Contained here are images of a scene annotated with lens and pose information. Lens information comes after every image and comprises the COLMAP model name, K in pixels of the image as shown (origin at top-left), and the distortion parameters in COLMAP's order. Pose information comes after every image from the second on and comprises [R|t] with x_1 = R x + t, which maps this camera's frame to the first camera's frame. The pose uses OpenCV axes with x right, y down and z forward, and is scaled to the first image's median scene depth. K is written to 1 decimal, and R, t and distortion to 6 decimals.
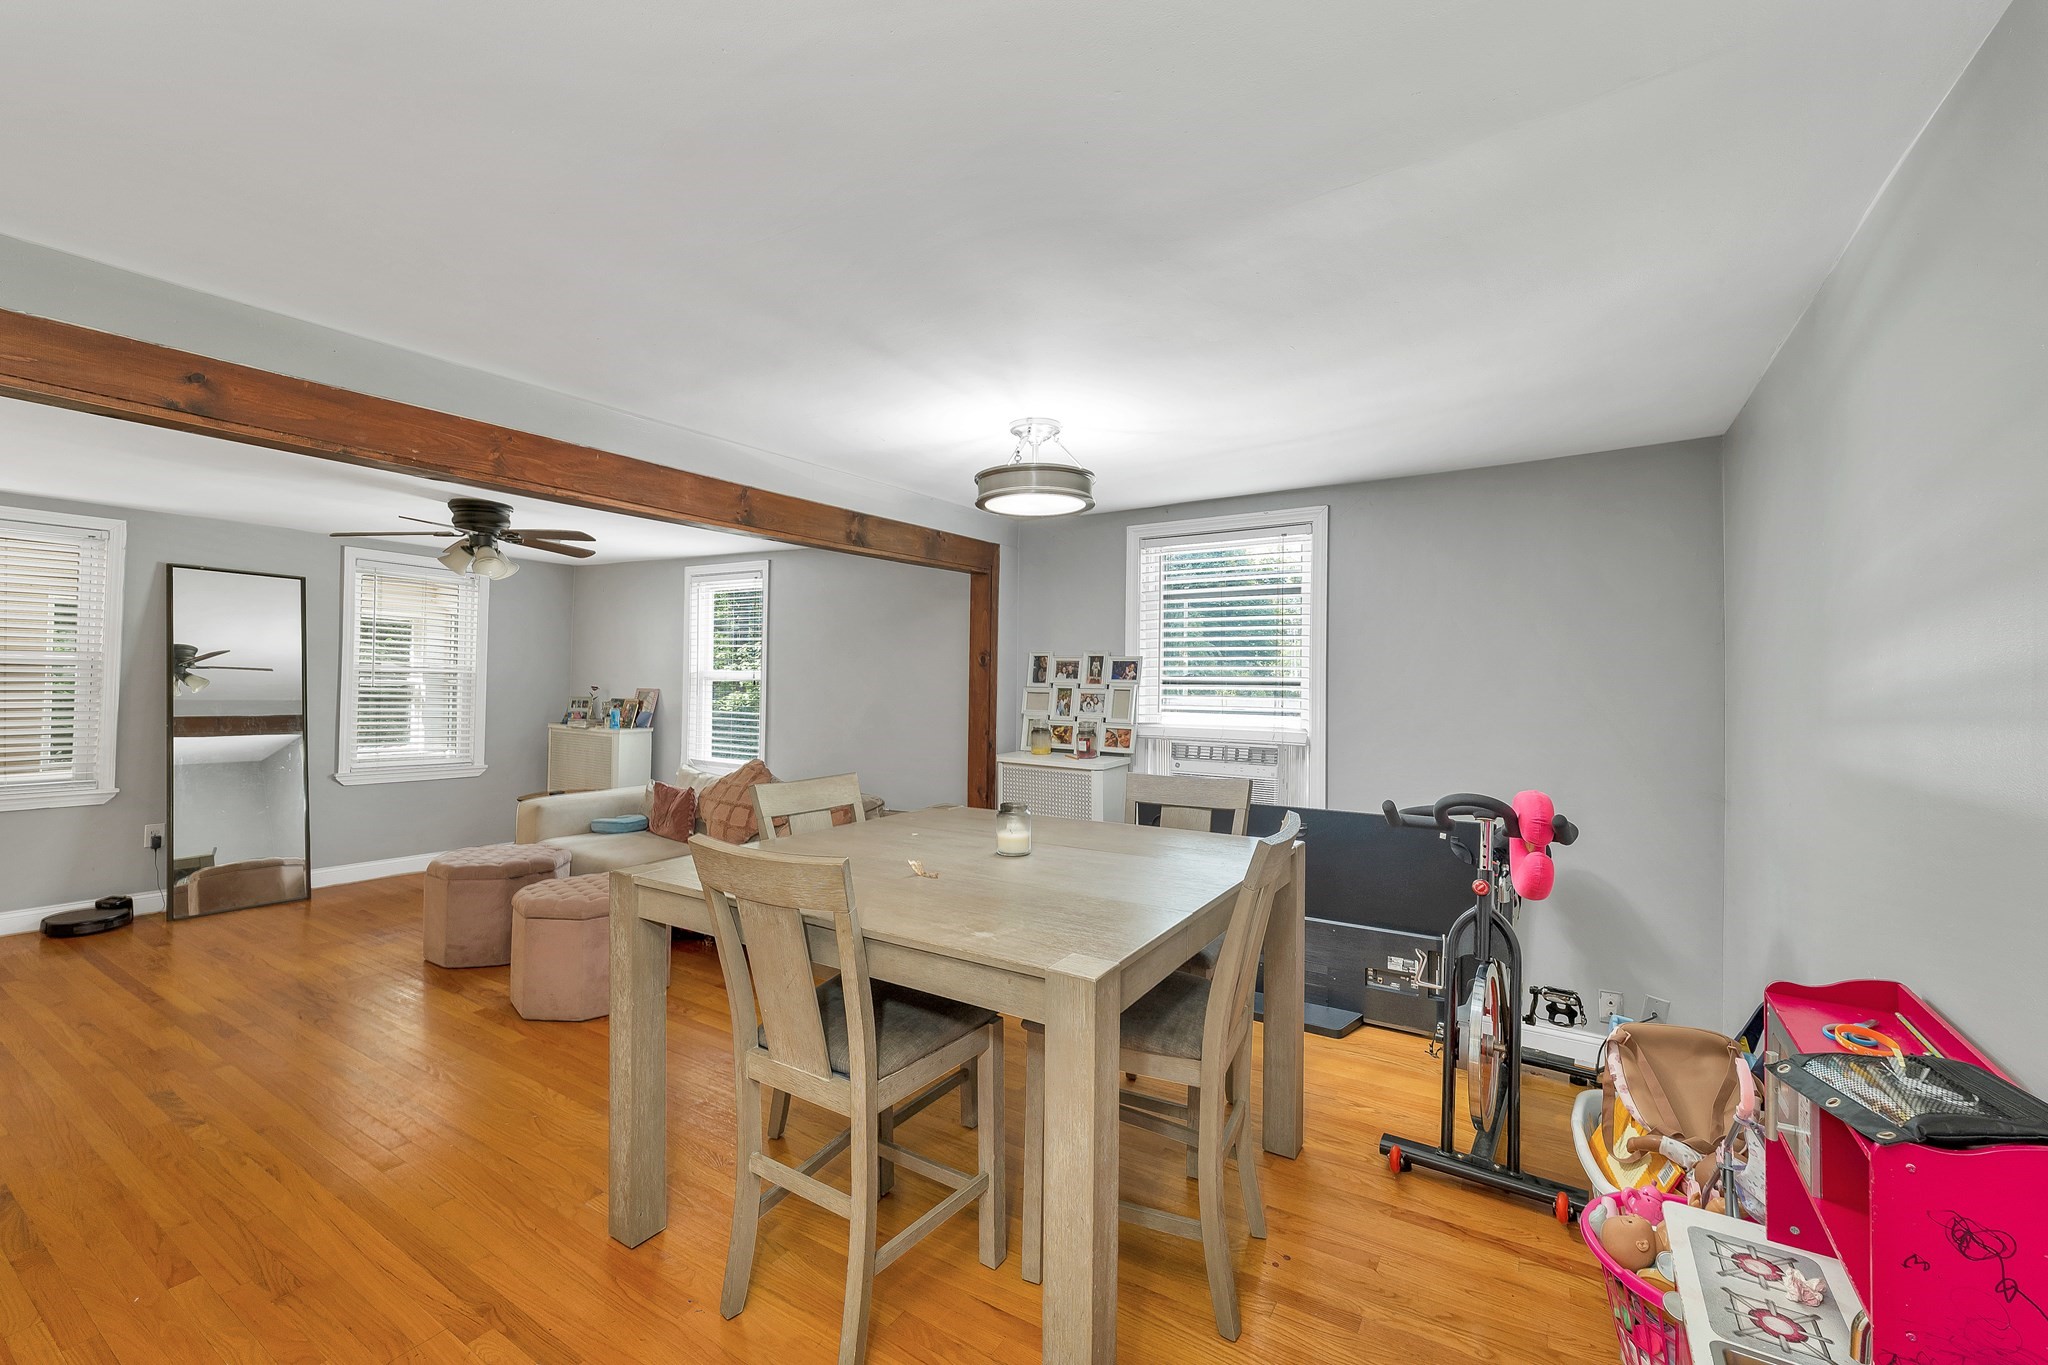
lens RADIAL K [[840.3, 0, 1037.3], [0, 840.3, 681.8], [0, 0, 1]] dist [-0.006262, 0.001389]
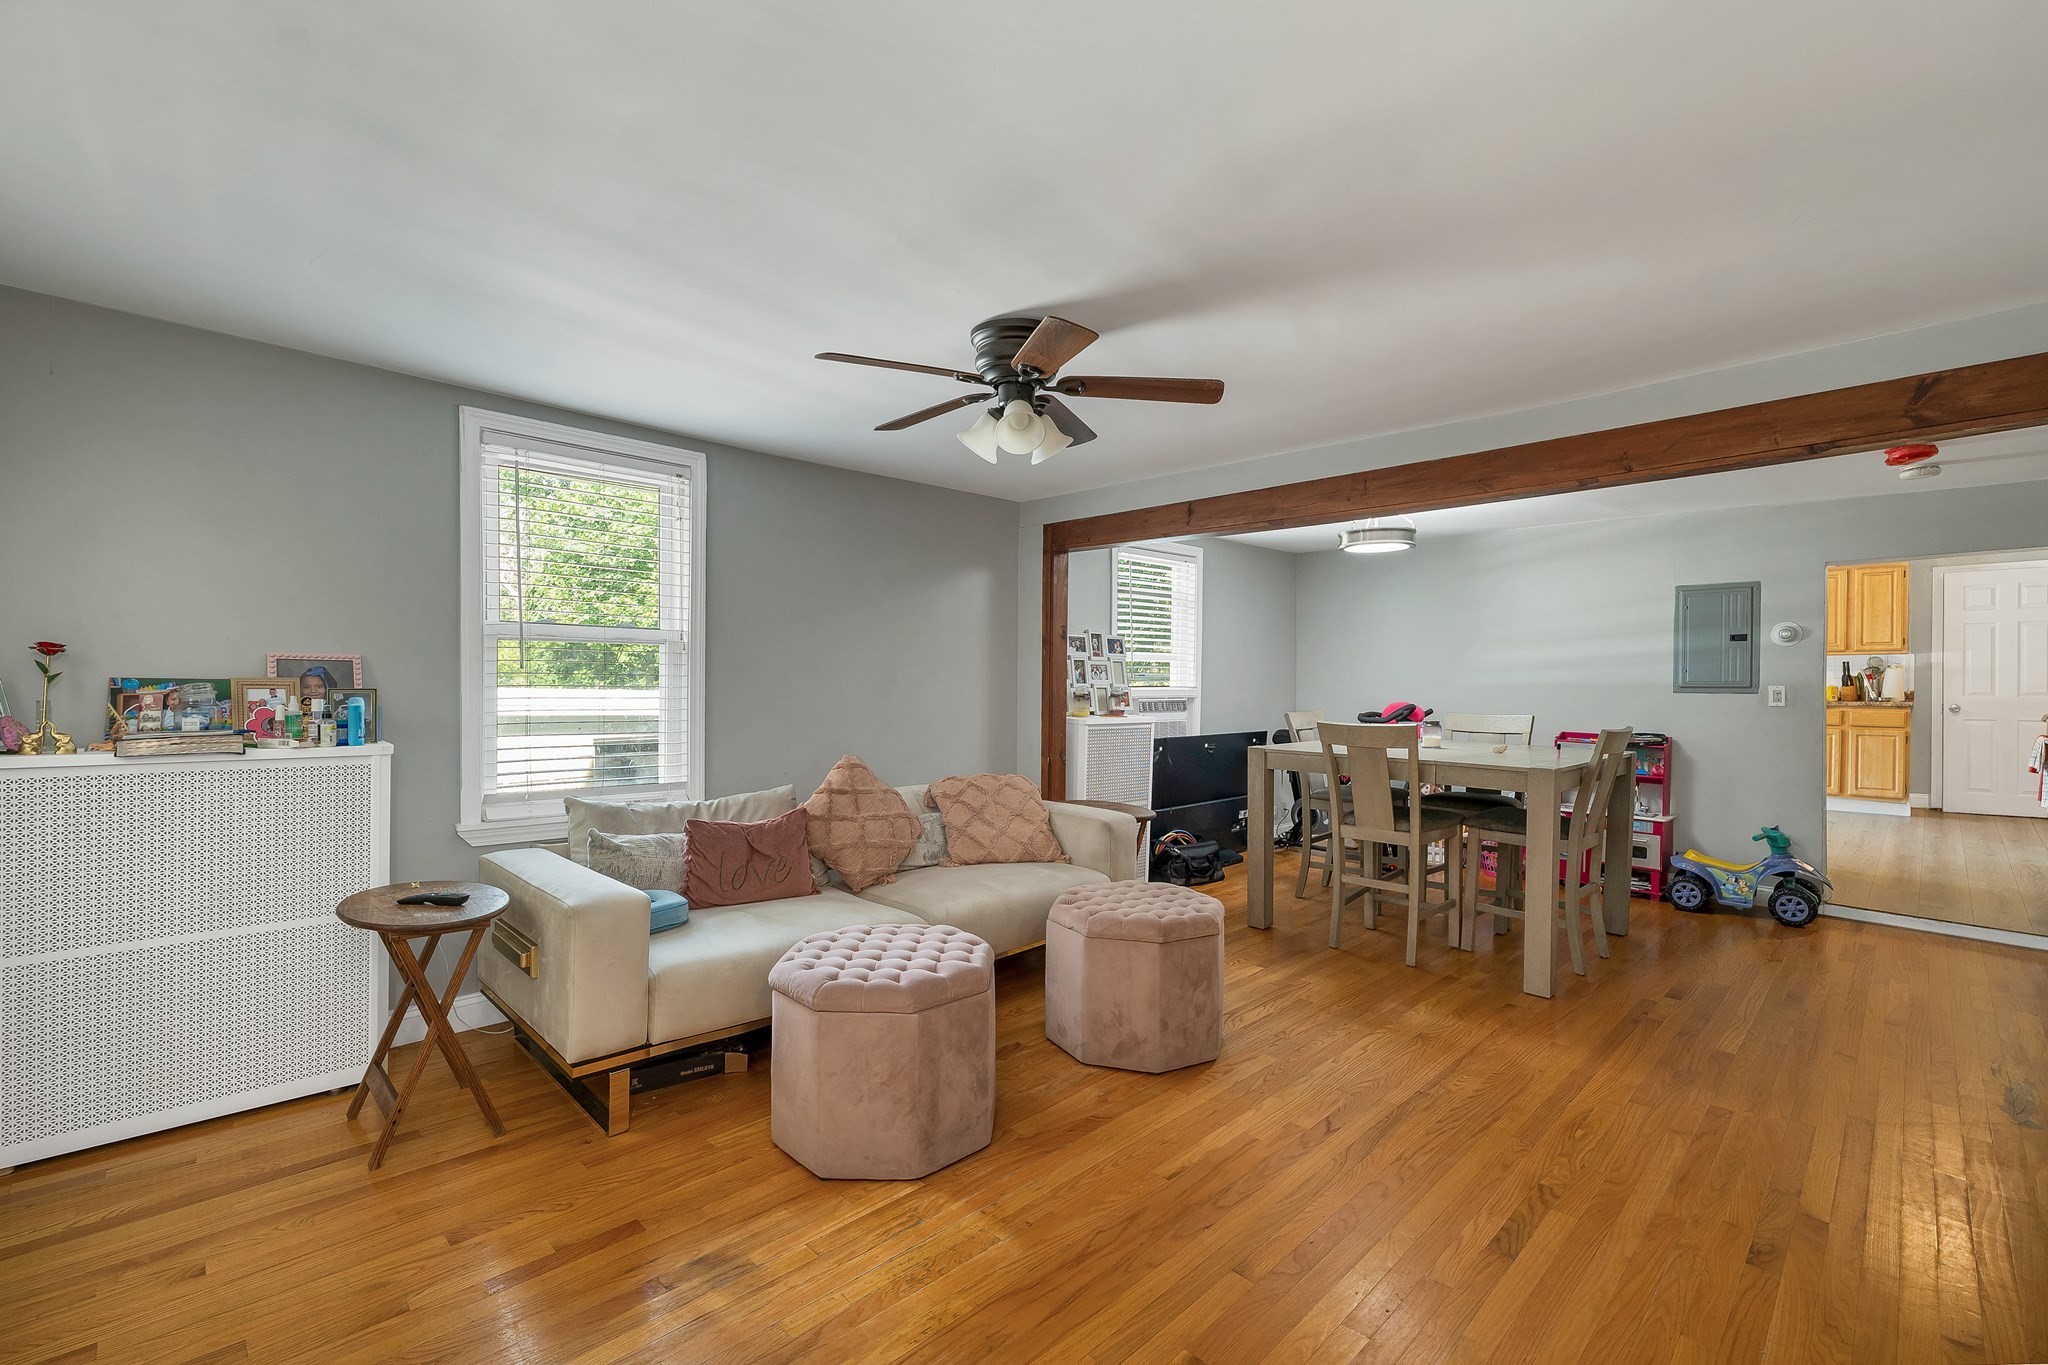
lens RADIAL K [[840.3, 0, 1025.6], [0, 840.3, 689.4], [0, 0, 1]] dist [-0.006262, 0.001389]
pose [[0.266783, -0.012303, 0.963678, -1.185785], [-0.005010, 0.999887, 0.014153, 0.034892], [-0.963744, -0.008604, 0.266691, 0.795955]]
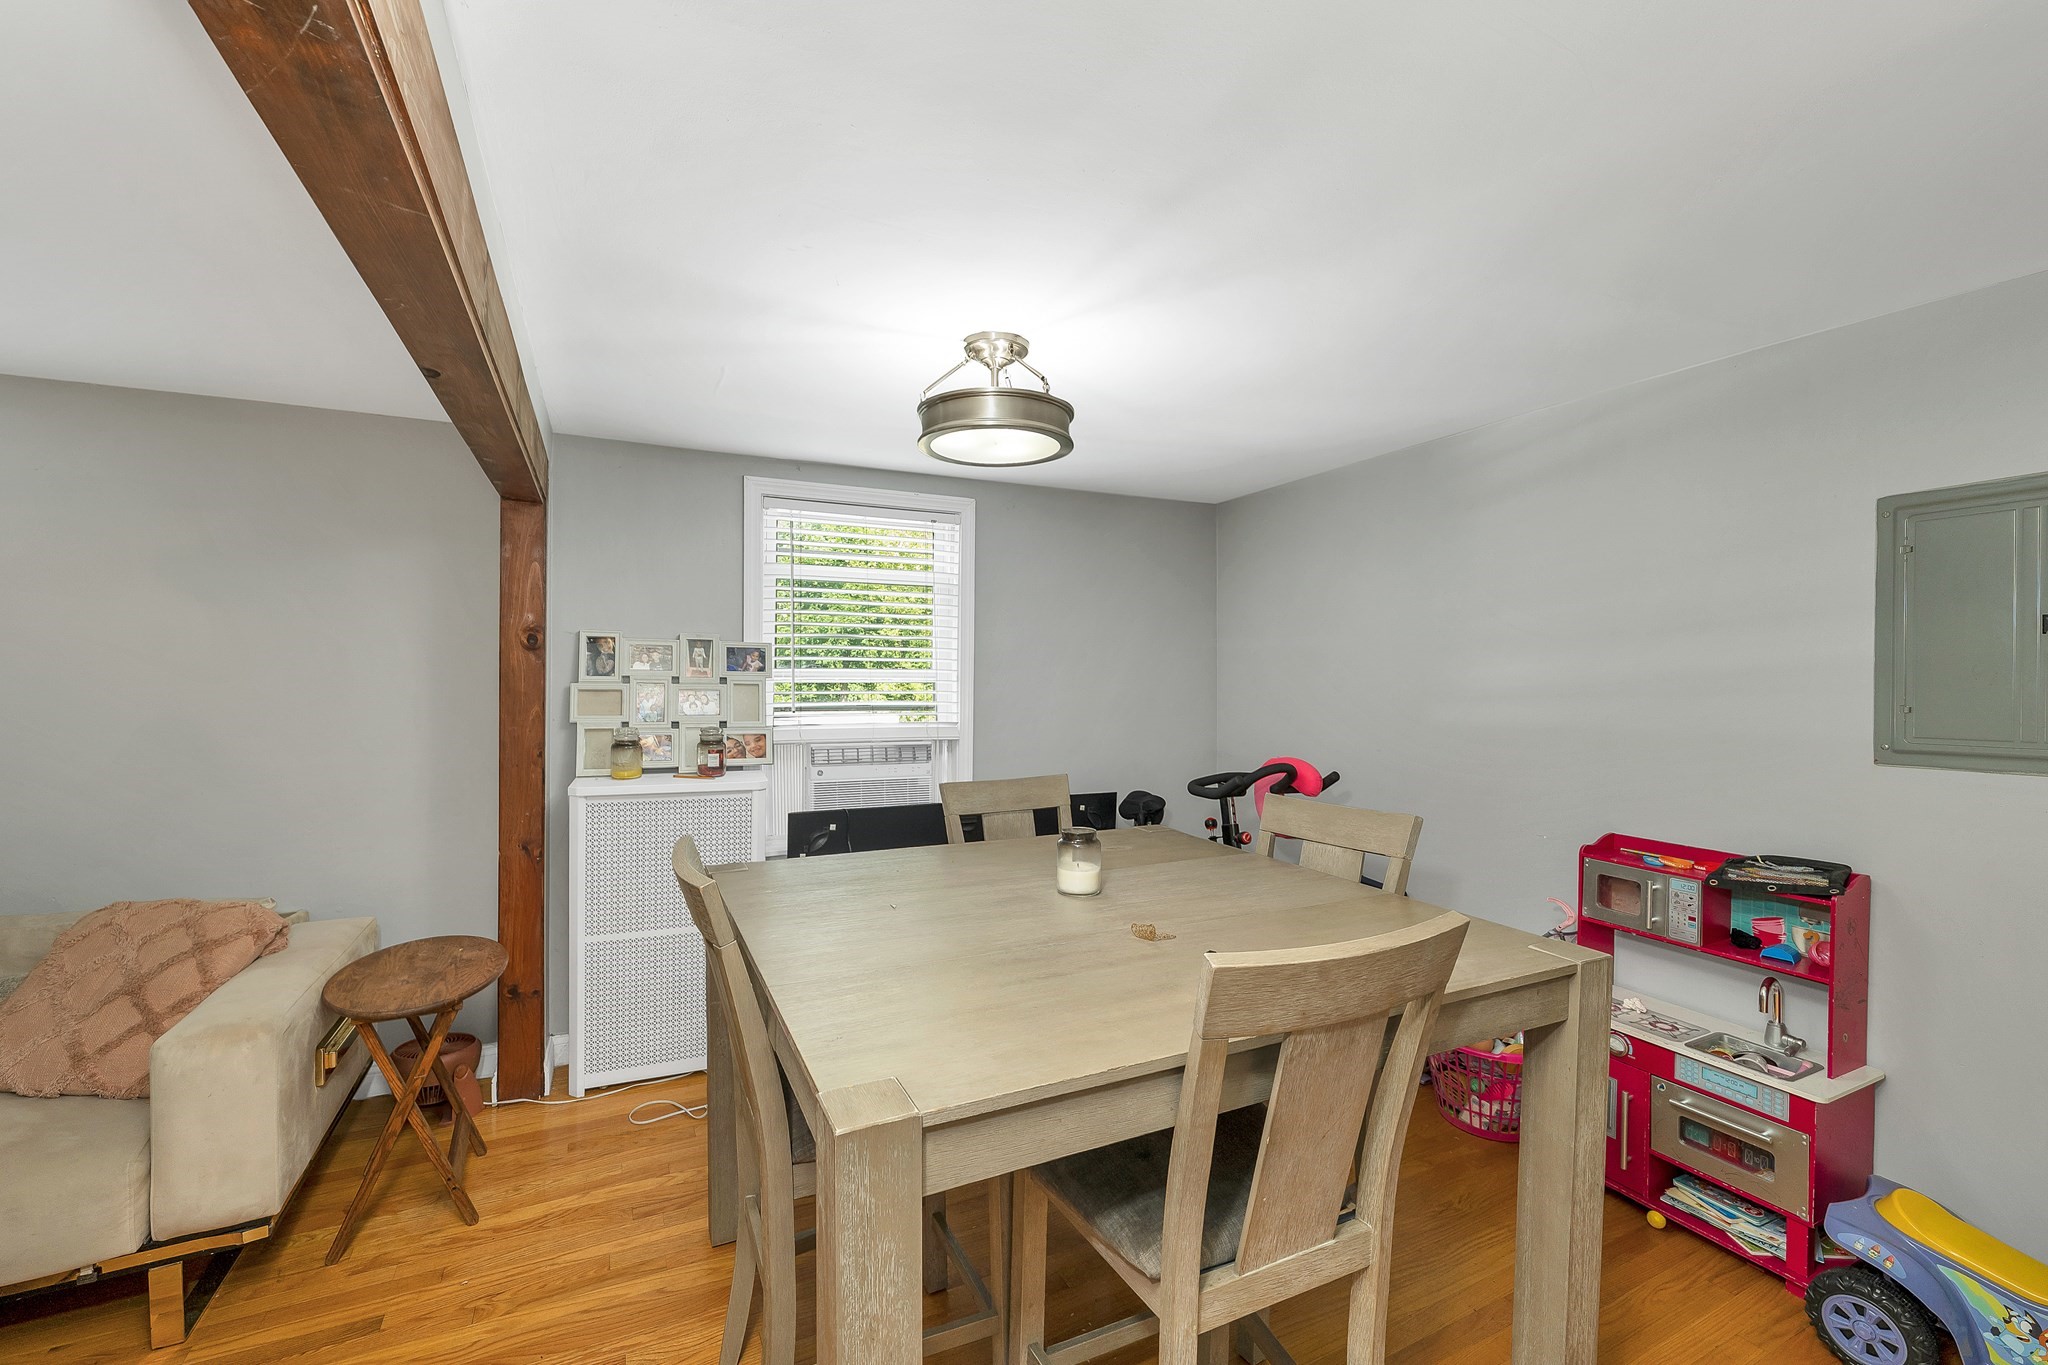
lens RADIAL K [[840.3, 0, 1024.4], [0, 840.3, 669.8], [0, 0, 1]] dist [-0.006262, 0.001389]
pose [[0.527268, 0.003812, 0.849691, -0.428020], [-0.001179, 0.999992, -0.003755, -0.001505], [-0.849698, 0.000978, 0.527268, 0.370532]]
